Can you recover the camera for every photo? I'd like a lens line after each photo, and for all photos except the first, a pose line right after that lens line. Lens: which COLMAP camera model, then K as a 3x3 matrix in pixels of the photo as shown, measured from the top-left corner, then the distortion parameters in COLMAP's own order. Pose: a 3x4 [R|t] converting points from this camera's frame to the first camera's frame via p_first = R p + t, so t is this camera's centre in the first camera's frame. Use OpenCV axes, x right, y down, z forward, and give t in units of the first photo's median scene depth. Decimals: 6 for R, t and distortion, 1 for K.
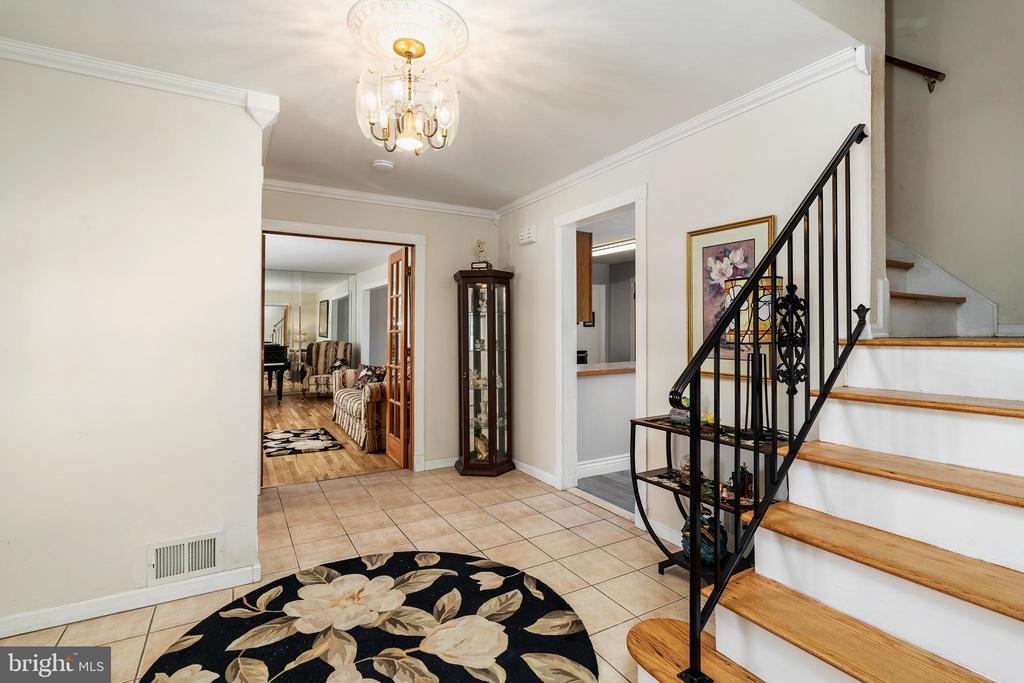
lens RADIAL K [[474.5, 0, 503.8], [0, 474.5, 324.4], [0, 0, 1]] dist [-0.003417, 0.002682]
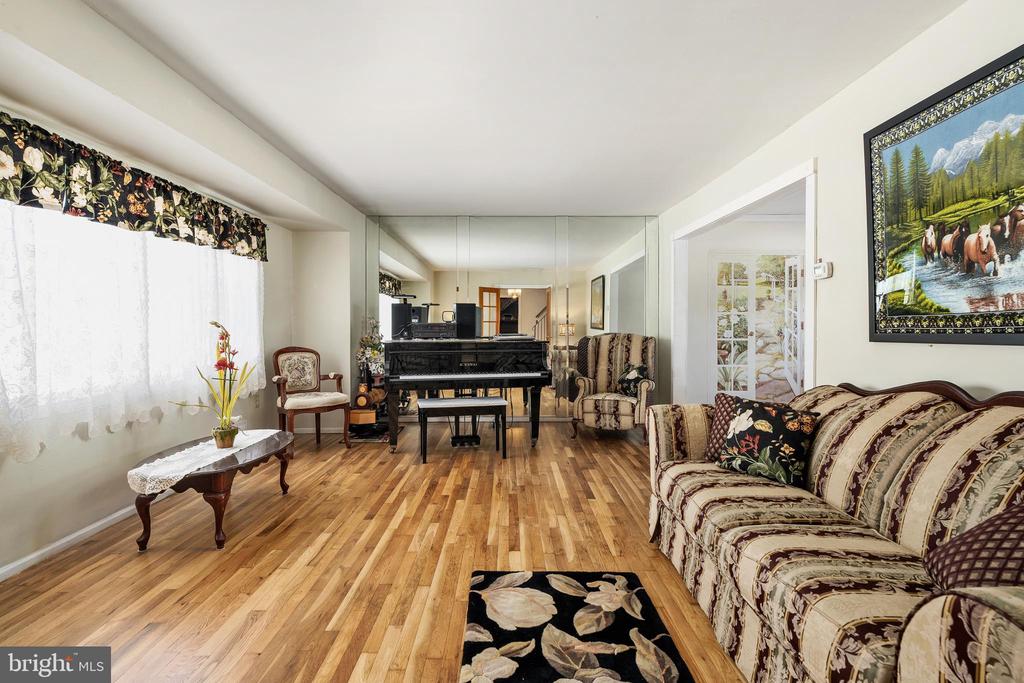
lens RADIAL K [[526.8, 0, 506.6], [0, 526.8, 326.2], [0, 0, 1]] dist [-0.003227, 0.001589]
pose [[0.869151, 0.002632, -0.494540, -0.172666], [0.005042, 0.999887, 0.014183, 0.017166], [0.494521, -0.014821, 0.869039, 0.394358]]
